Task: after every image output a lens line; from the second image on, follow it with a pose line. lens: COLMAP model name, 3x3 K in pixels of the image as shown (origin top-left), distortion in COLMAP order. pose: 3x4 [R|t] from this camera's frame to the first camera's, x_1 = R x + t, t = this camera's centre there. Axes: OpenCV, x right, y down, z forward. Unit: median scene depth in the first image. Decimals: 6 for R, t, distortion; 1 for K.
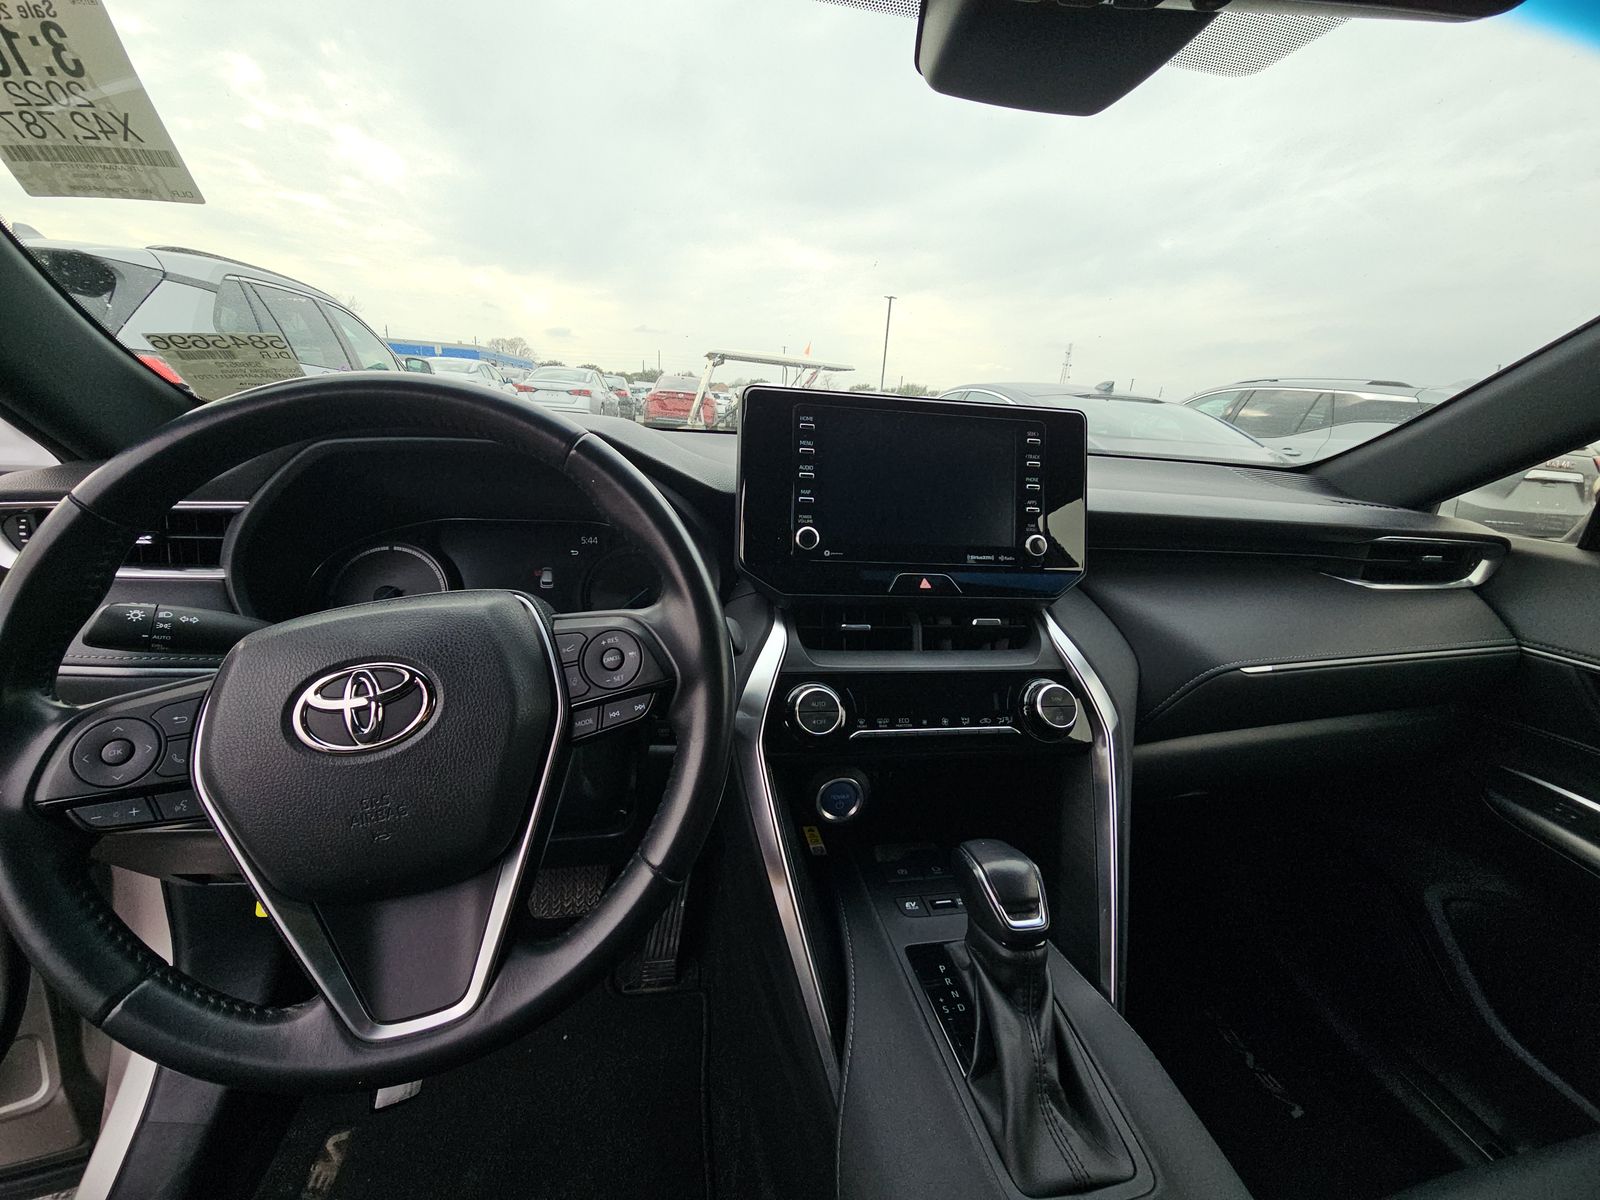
lens RADIAL K [[653.2, 0, 798.3], [0, 653.2, 611.9], [0, 0, 1]] dist [0.005906, -0.001616]
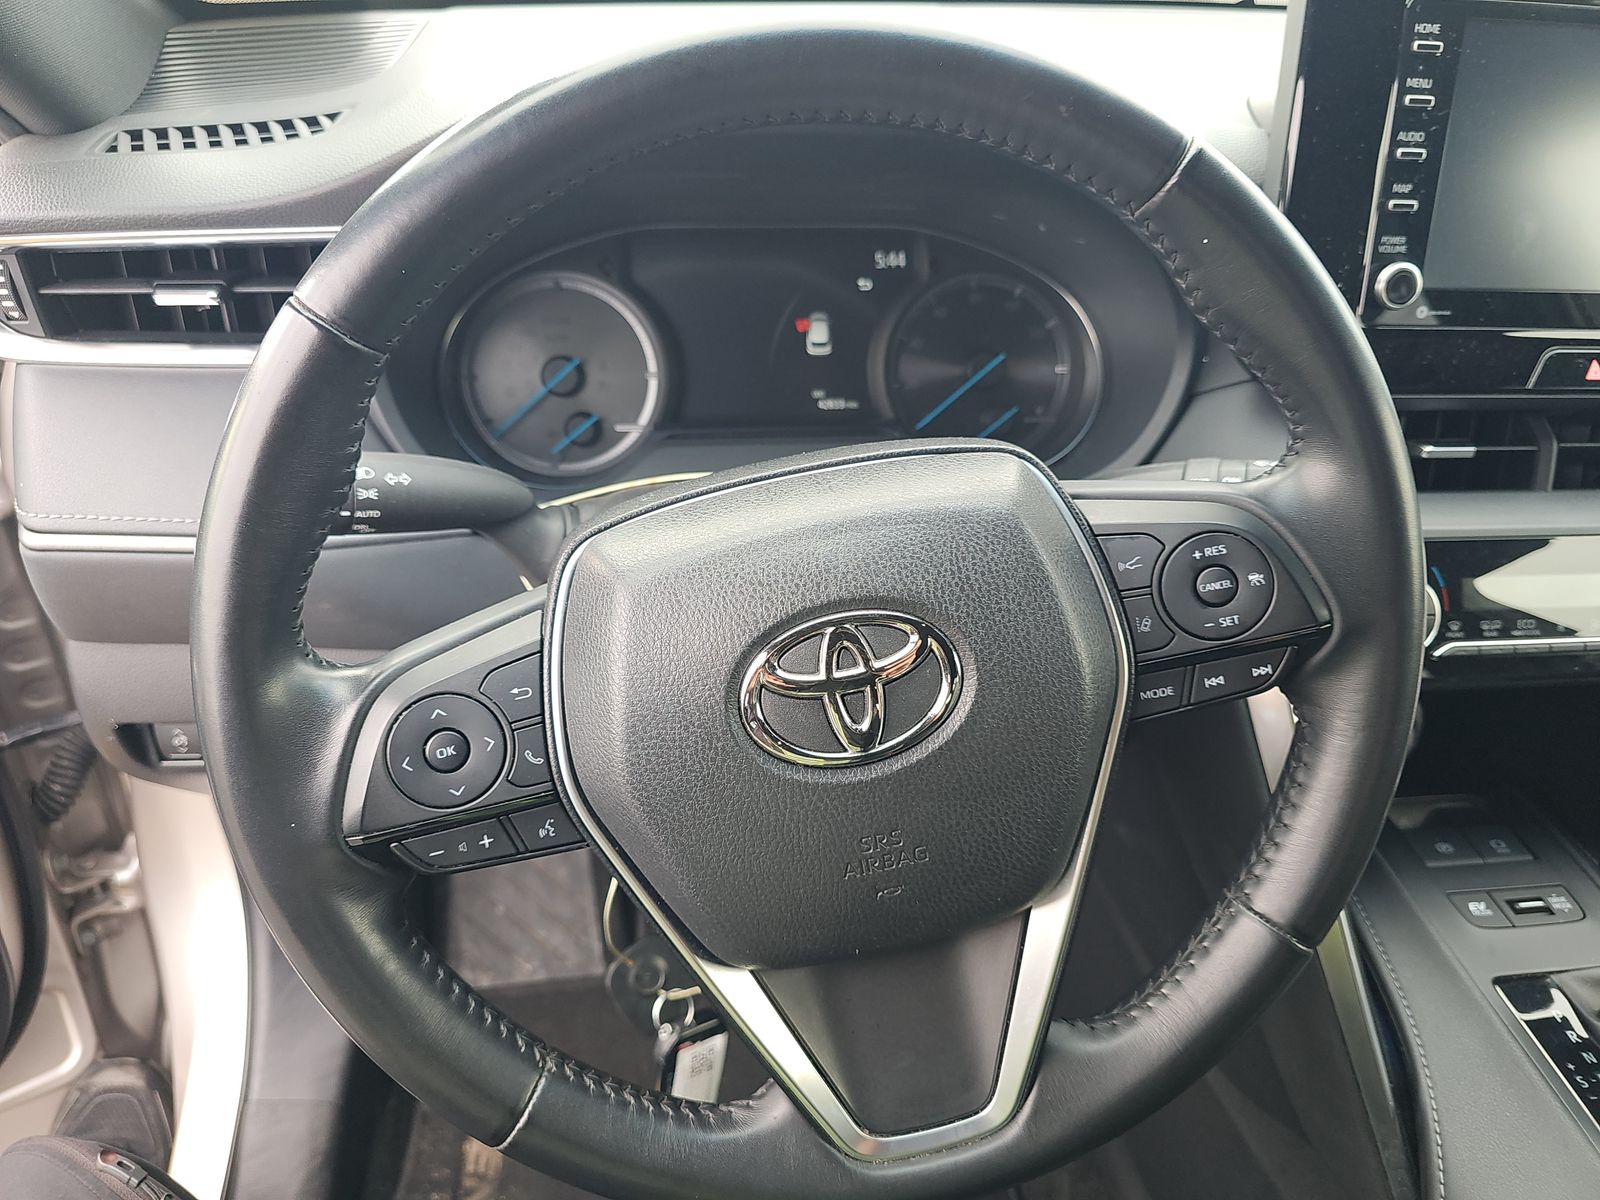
lens RADIAL K [[1076.2, 0, 797.7], [0, 1076.2, 601.5], [0, 0, 1]] dist [0.011207, -0.009632]
pose [[0.998200, 0.020006, -0.056537, -0.539738], [-0.001939, 0.952995, 0.302980, -0.174920], [0.059941, -0.302325, 0.951318, 0.100189]]
